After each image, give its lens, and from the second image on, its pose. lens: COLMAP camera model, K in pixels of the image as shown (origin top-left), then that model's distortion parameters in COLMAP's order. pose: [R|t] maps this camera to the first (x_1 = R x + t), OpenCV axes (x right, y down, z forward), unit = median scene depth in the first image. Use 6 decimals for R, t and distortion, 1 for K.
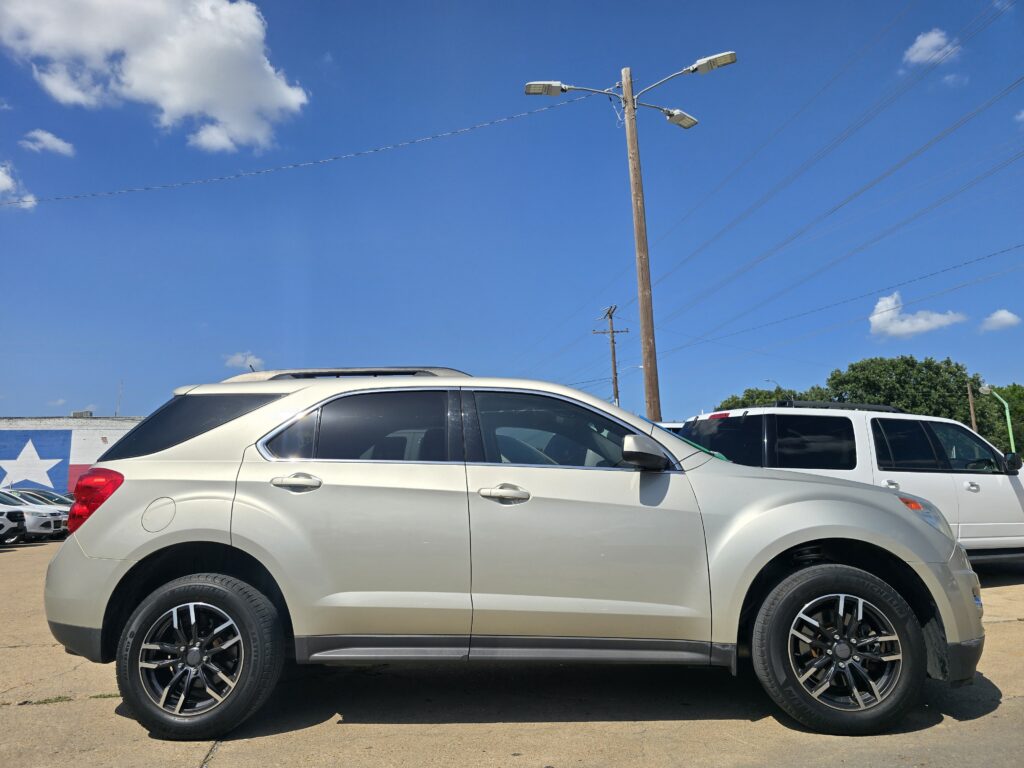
lens RADIAL K [[731.0, 0, 517.2], [0, 731.0, 387.4], [0, 0, 1]] dist [0.007256, -0.007293]
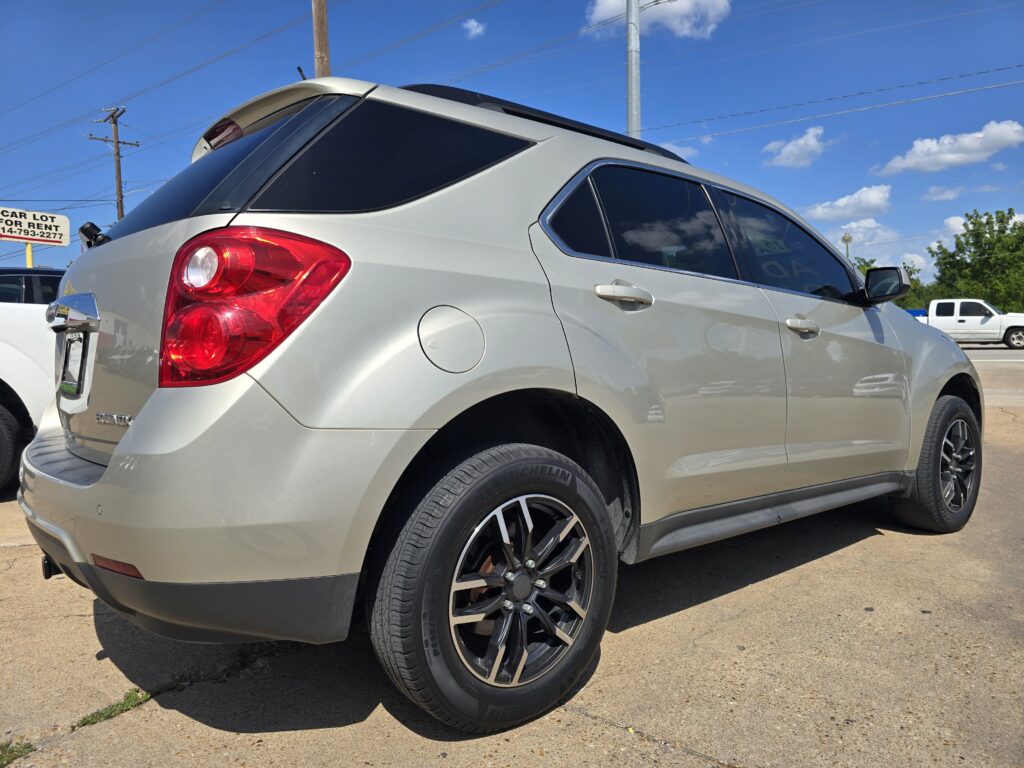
lens RADIAL K [[731.0, 0, 517.2], [0, 731.0, 387.4], [0, 0, 1]] dist [0.007256, -0.007293]
pose [[0.726152, -0.022108, 0.687179, -0.831489], [-0.113753, 0.981845, 0.151793, 0.127594], [-0.678059, -0.188394, 0.710454, 0.621750]]
